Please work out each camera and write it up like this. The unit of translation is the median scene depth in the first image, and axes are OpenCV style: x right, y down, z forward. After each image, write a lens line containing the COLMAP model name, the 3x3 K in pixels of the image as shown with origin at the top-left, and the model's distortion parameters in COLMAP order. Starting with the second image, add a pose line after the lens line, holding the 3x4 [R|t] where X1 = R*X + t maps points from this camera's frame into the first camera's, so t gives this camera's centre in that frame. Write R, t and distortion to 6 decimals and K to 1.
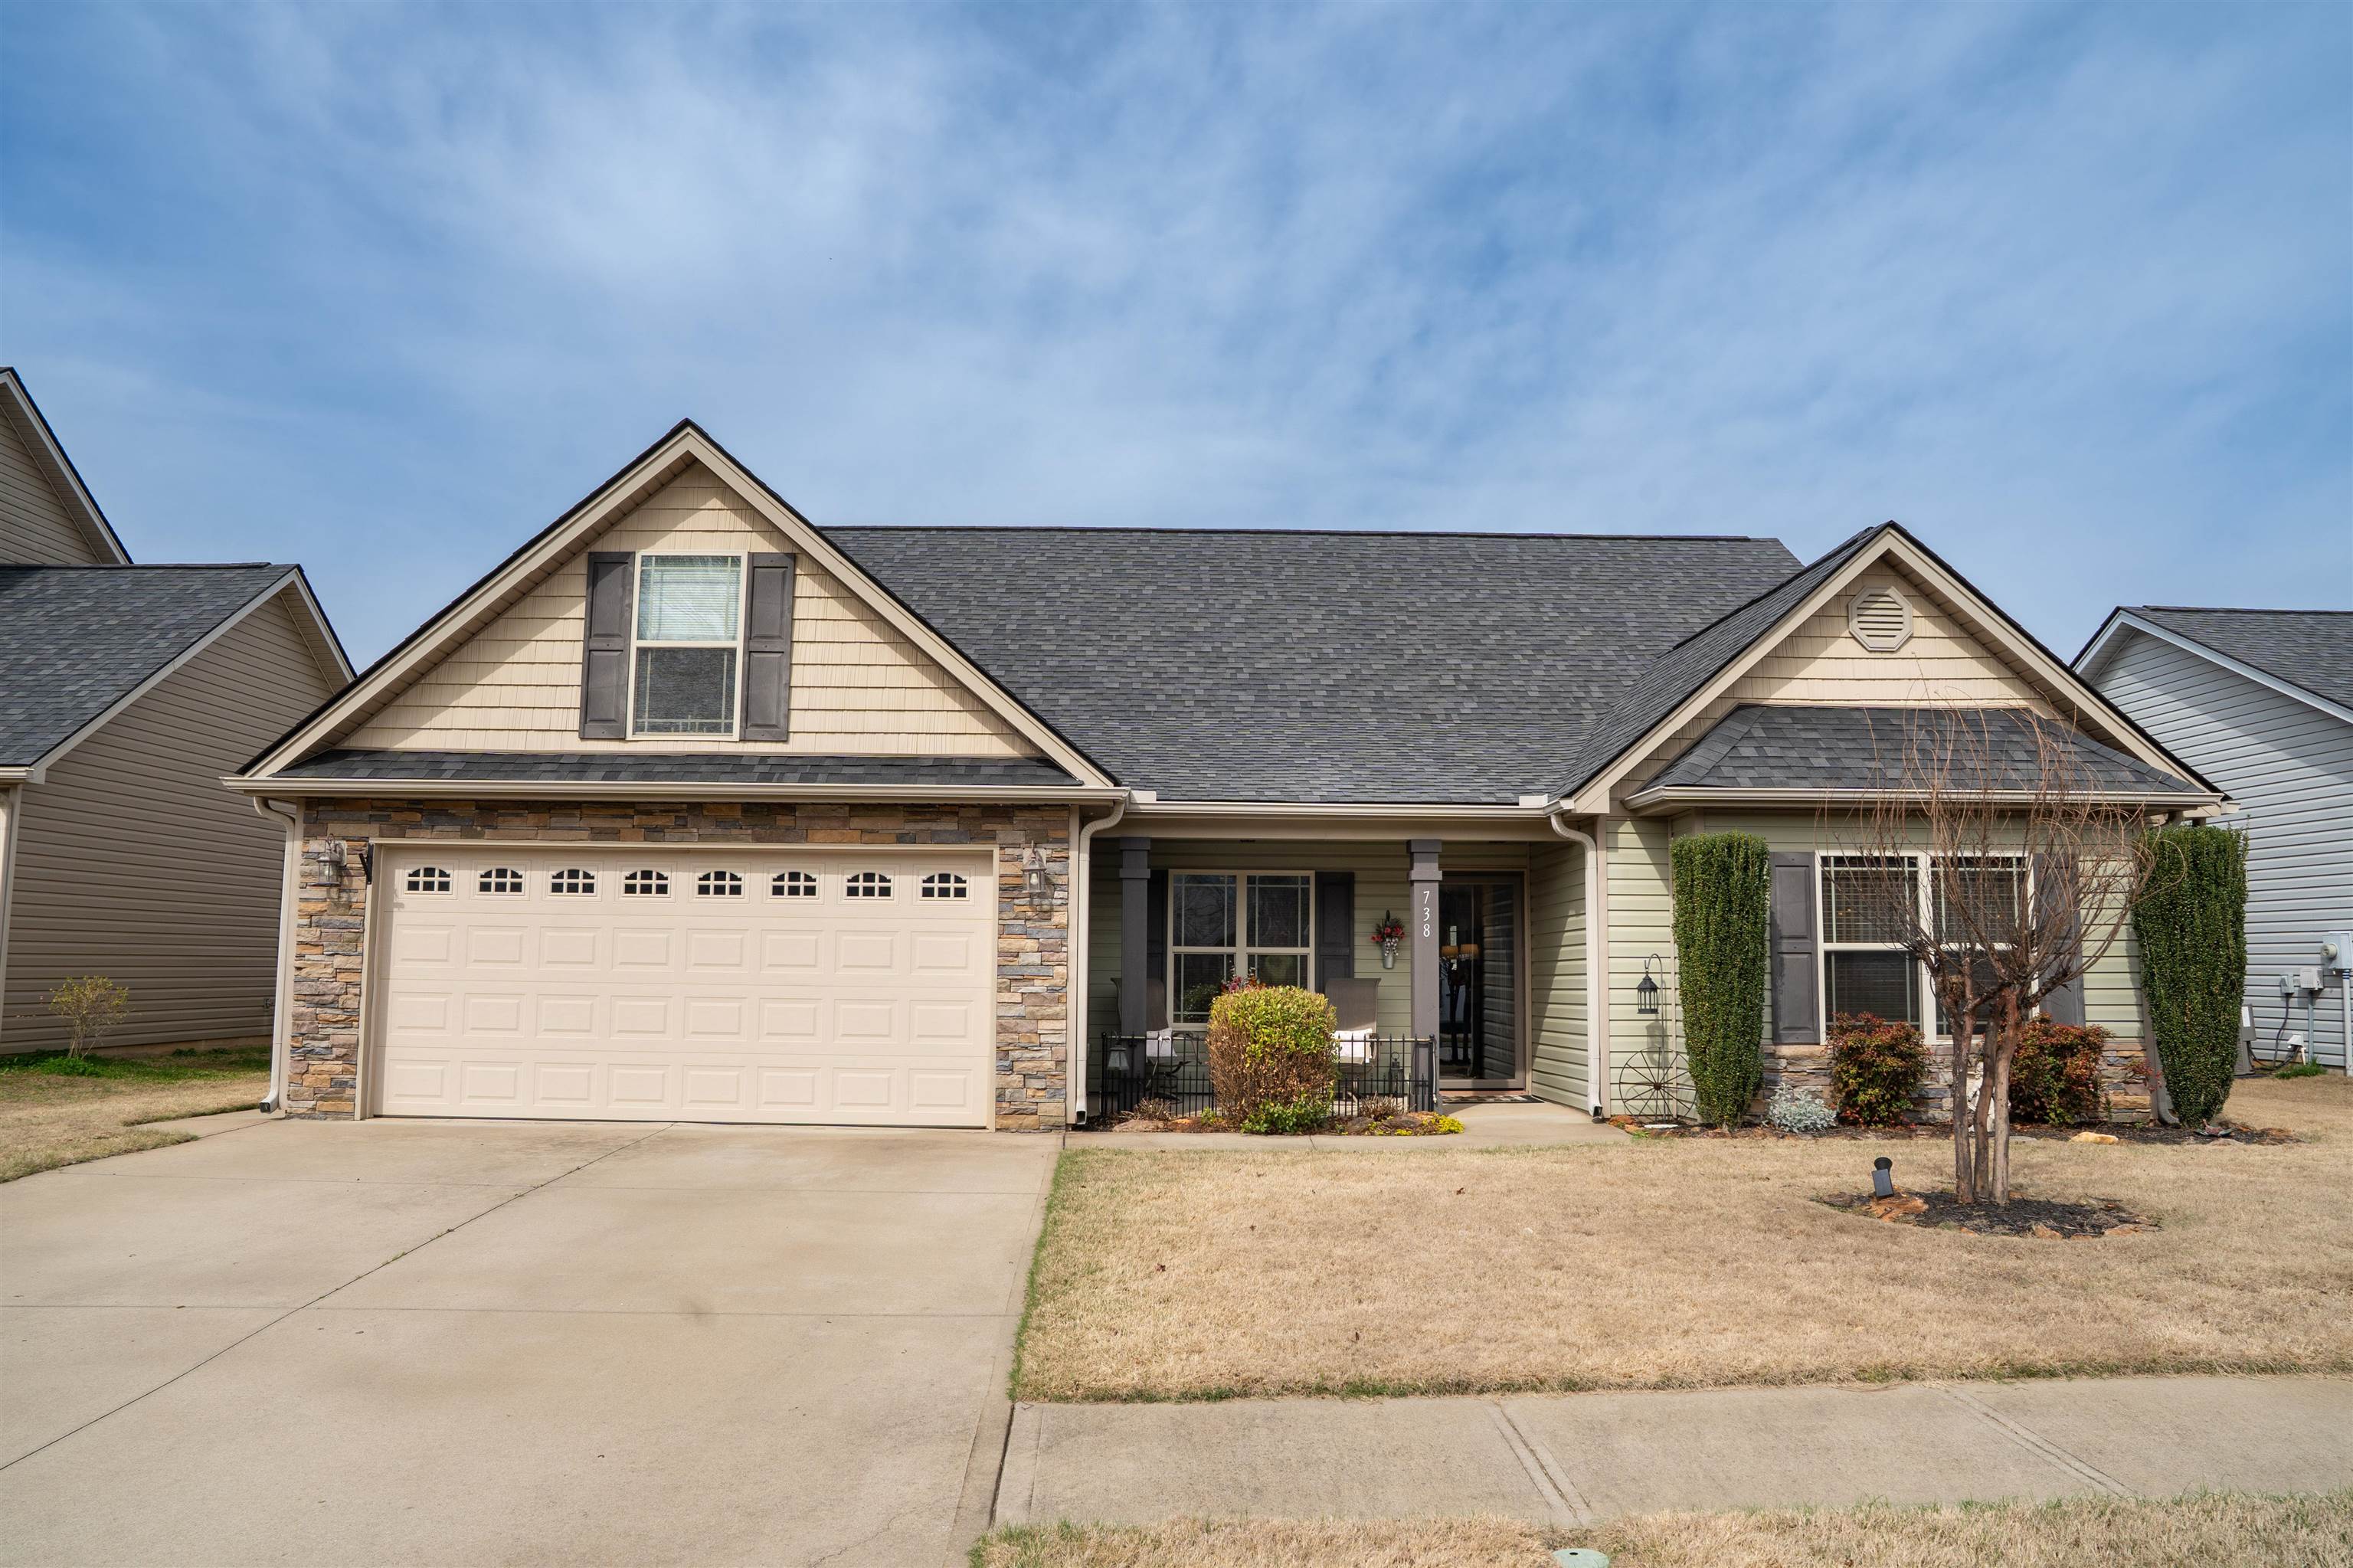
lens RADIAL K [[1658.9, 0, 1248.7], [0, 1658.9, 781.5], [0, 0, 1]] dist [-0.143191, 0.092397]
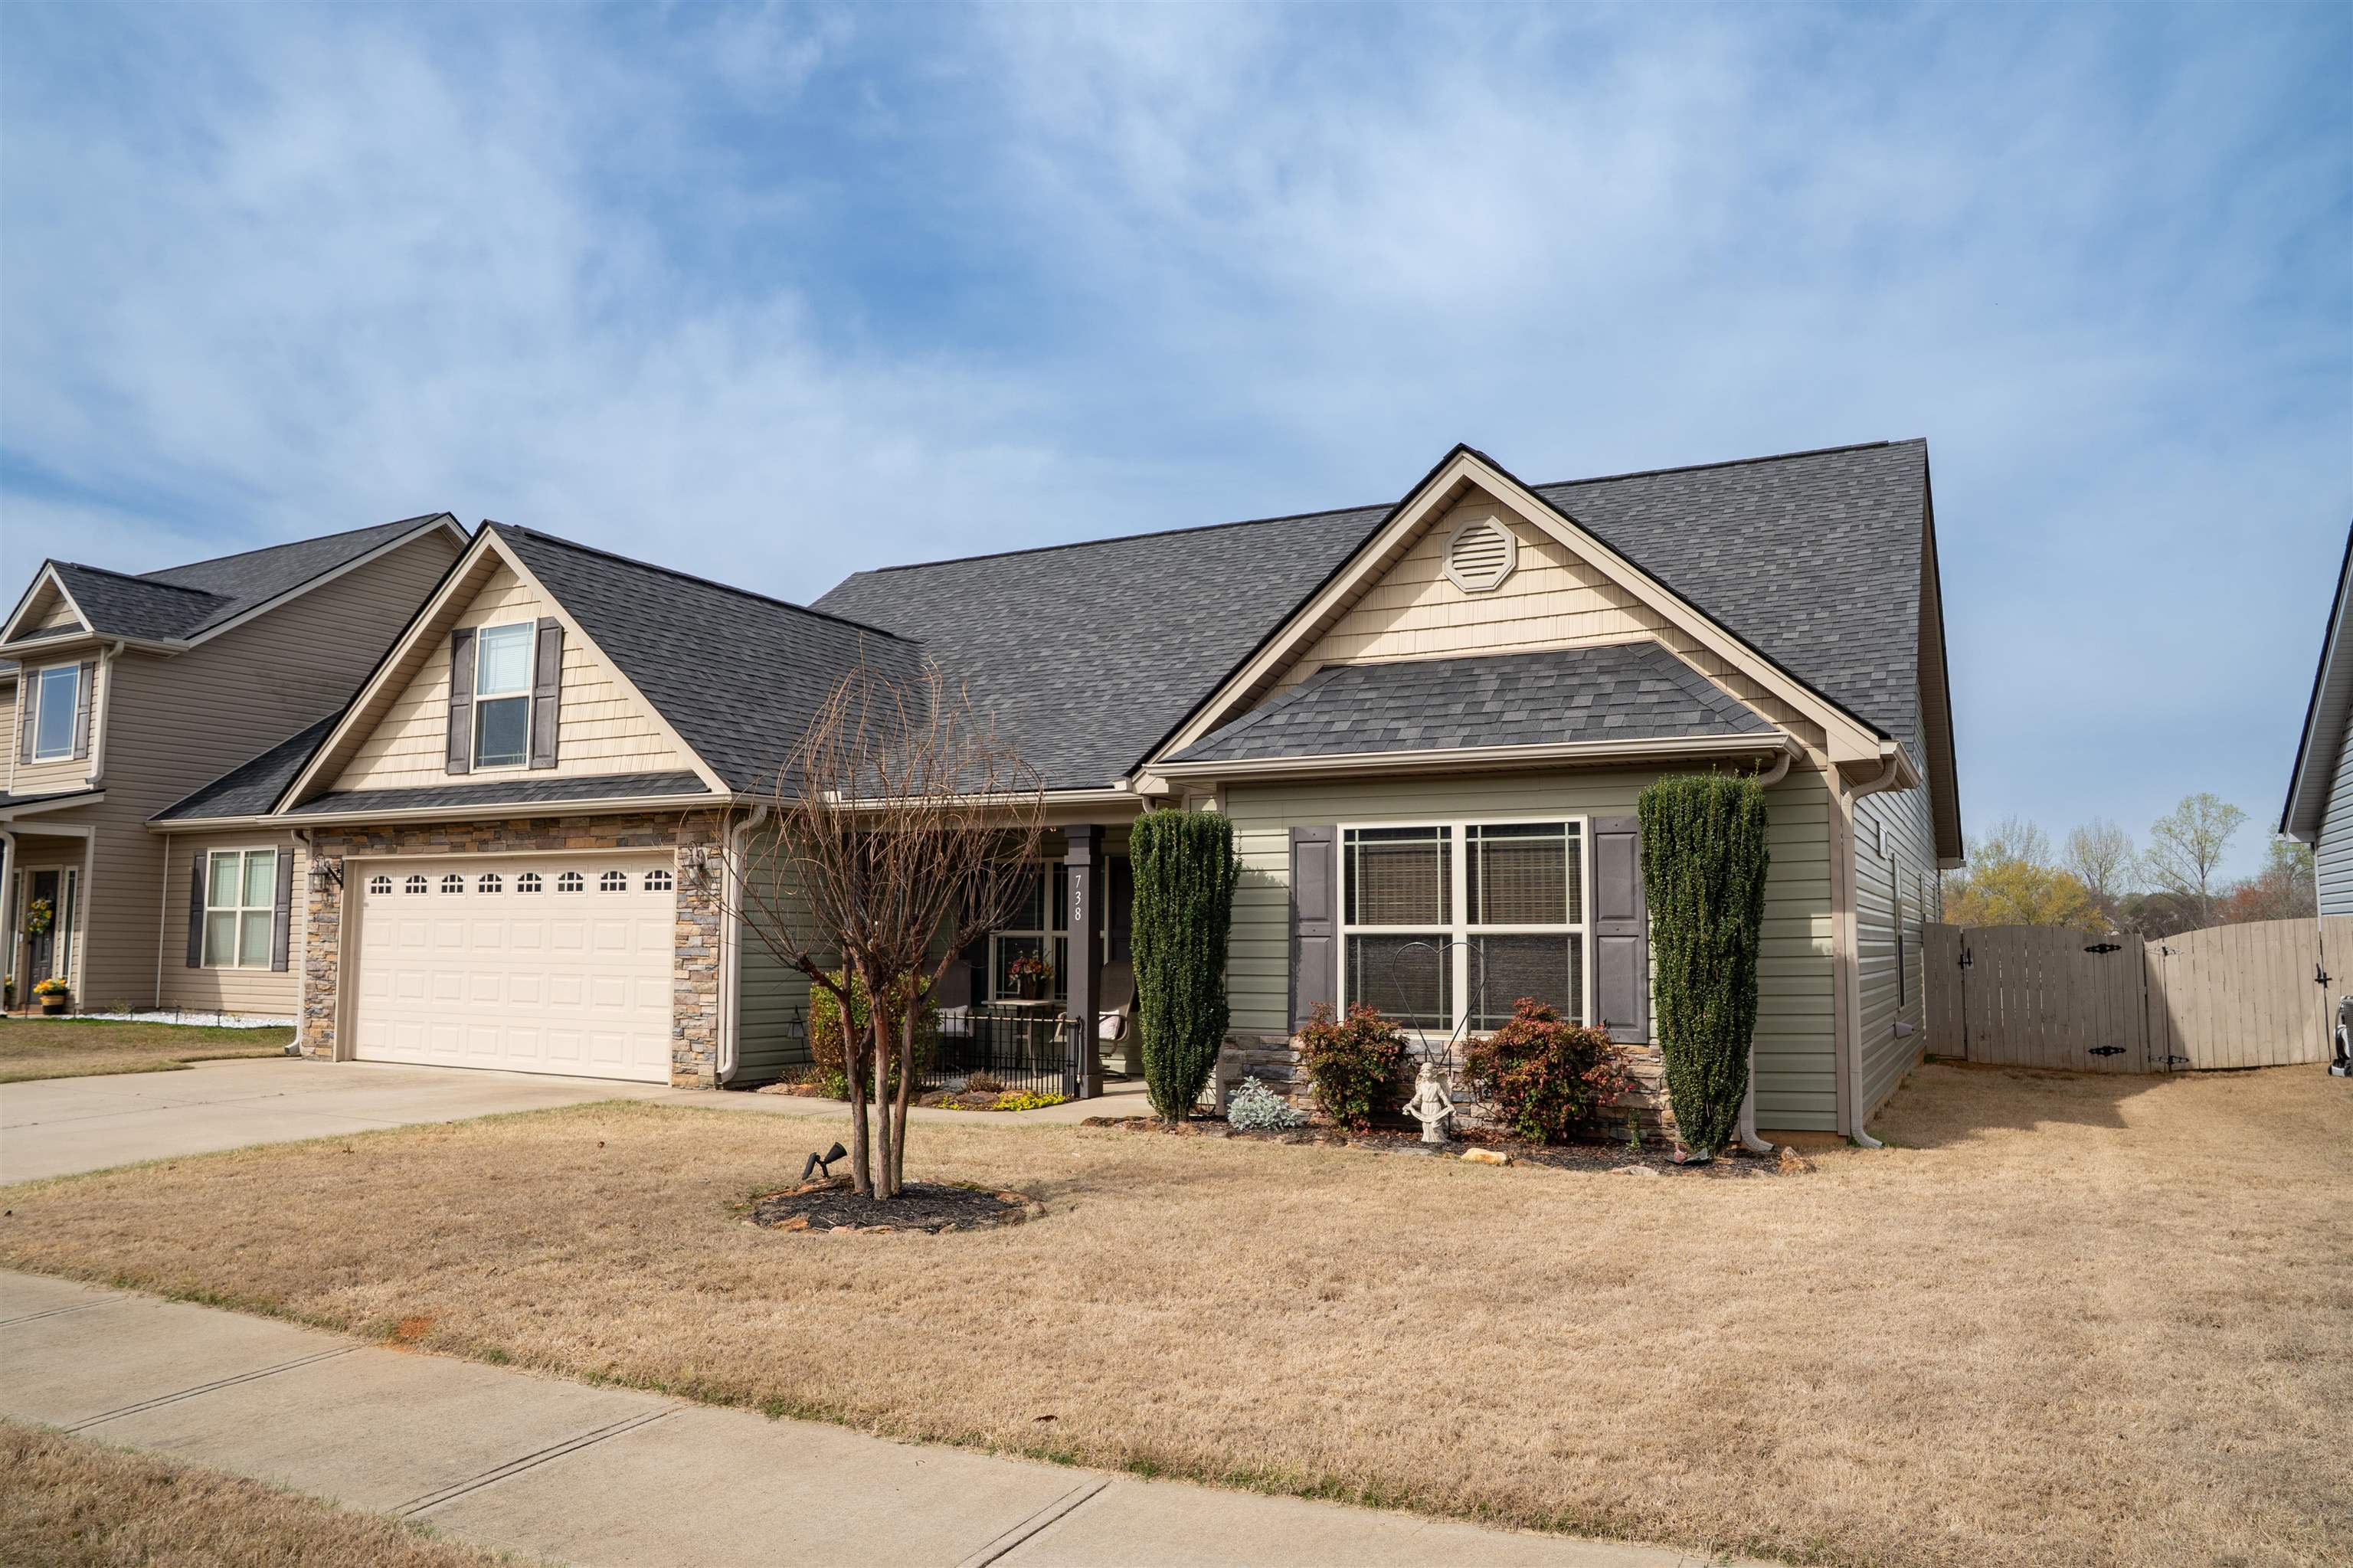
lens RADIAL K [[1658.9, 0, 1248.7], [0, 1658.9, 781.5], [0, 0, 1]] dist [-0.143191, 0.092397]
pose [[0.876192, -0.051324, -0.479221, 0.770107], [0.054901, 0.998470, -0.006556, 0.022937], [0.478825, -0.020565, 0.877670, 0.172722]]
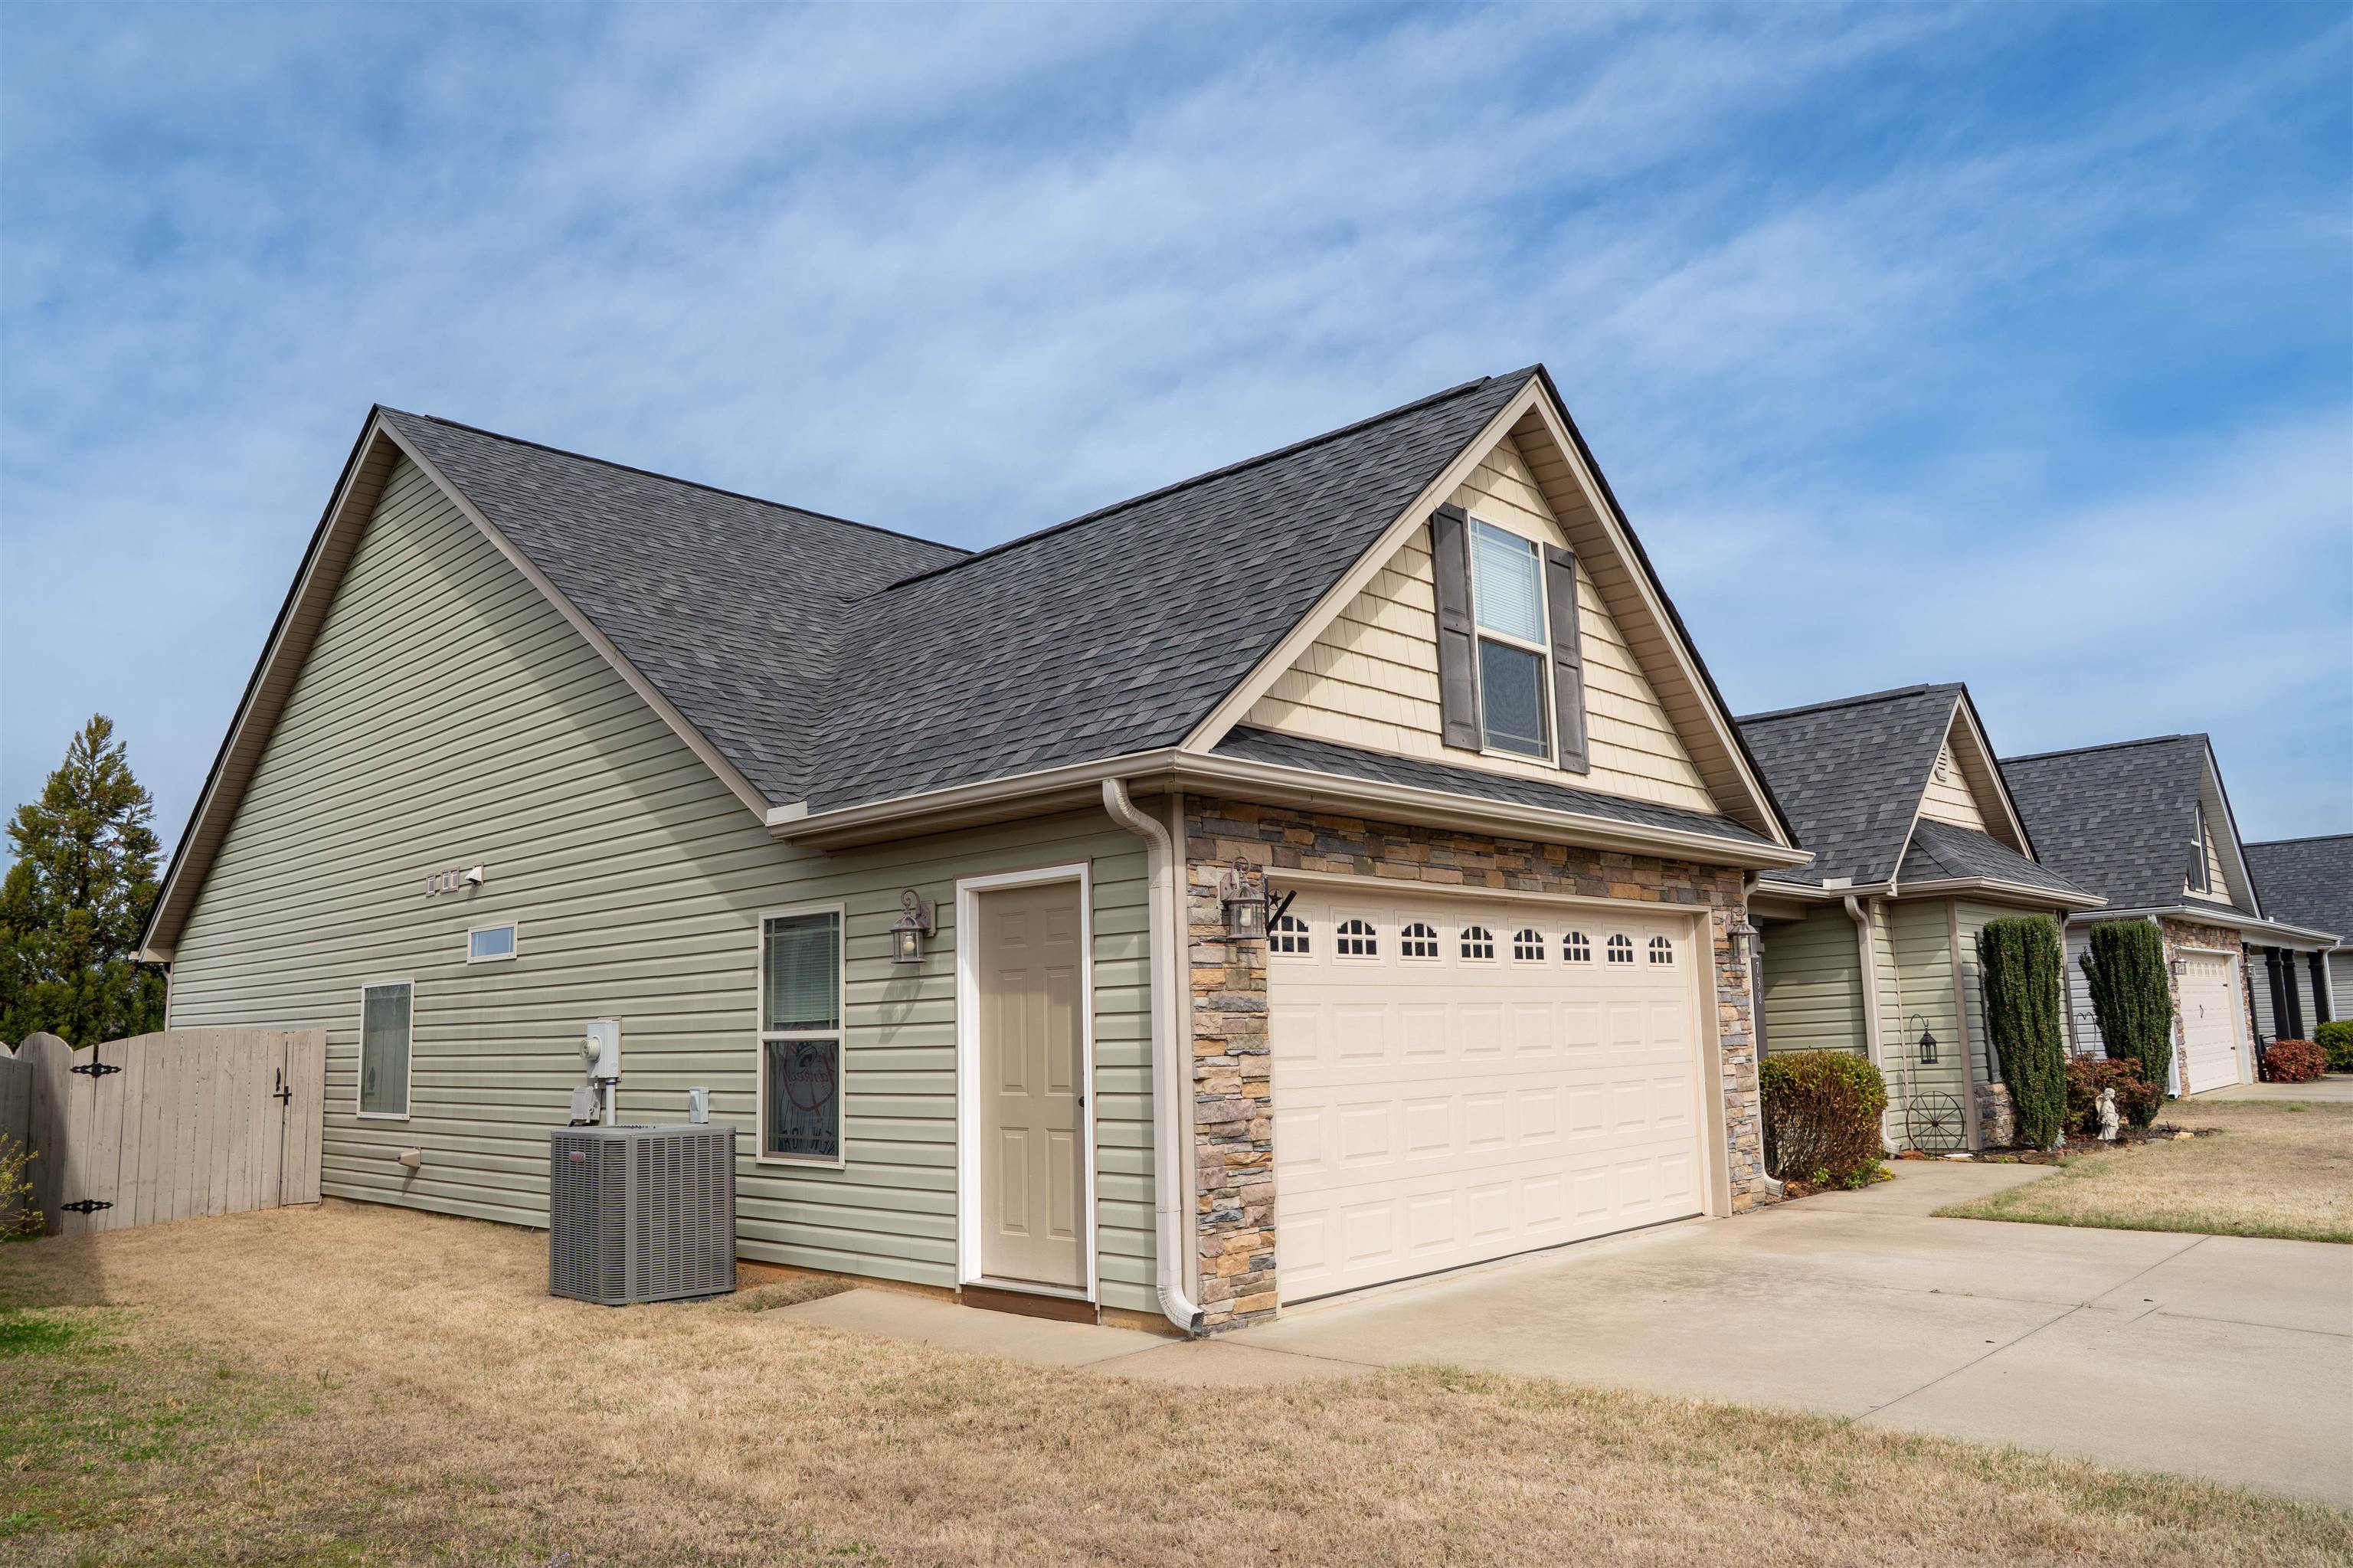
lens RADIAL K [[1658.9, 0, 1248.7], [0, 1658.9, 781.5], [0, 0, 1]] dist [-0.143191, 0.092397]
pose [[0.694767, 0.087961, 0.713836, -1.004212], [-0.047927, 0.995949, -0.076077, 0.050949], [-0.717636, 0.018644, 0.696169, 0.540480]]
